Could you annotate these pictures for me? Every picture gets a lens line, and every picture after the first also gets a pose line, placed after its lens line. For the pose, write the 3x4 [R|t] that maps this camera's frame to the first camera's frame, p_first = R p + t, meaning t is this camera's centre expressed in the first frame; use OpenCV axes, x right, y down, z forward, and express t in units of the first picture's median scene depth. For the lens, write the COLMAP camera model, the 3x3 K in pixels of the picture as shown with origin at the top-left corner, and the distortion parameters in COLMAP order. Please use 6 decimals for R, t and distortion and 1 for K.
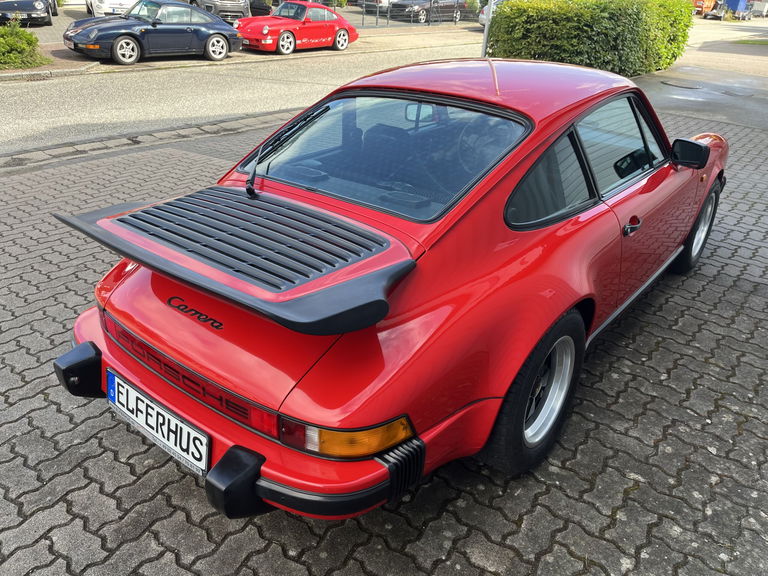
lens RADIAL K [[597.6, 0, 382.2], [0, 597.6, 294.8], [0, 0, 1]] dist [0.045670, -0.069431]
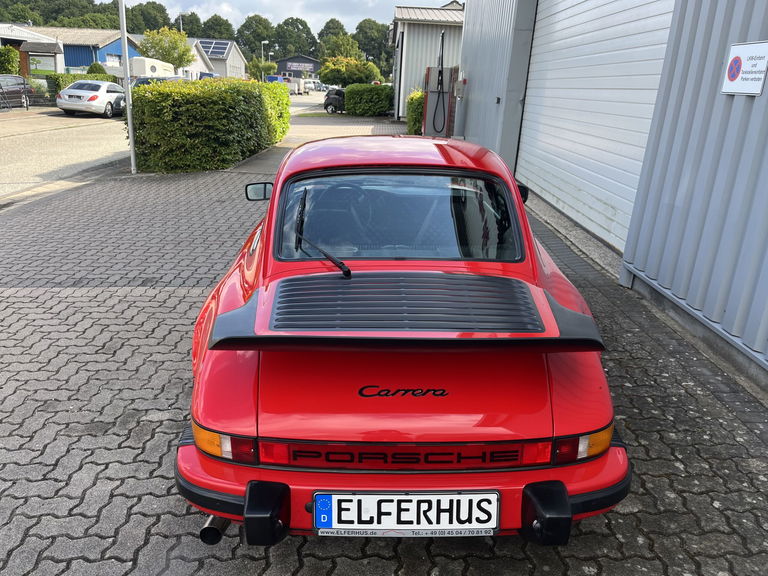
lens RADIAL K [[597.6, 0, 380.7], [0, 597.6, 285.8], [0, 0, 1]] dist [0.045670, -0.069431]
pose [[0.762384, -0.211280, 0.611662, -0.708193], [0.289062, 0.956847, -0.029776, -0.093078], [-0.578976, 0.199509, 0.790558, 0.157631]]
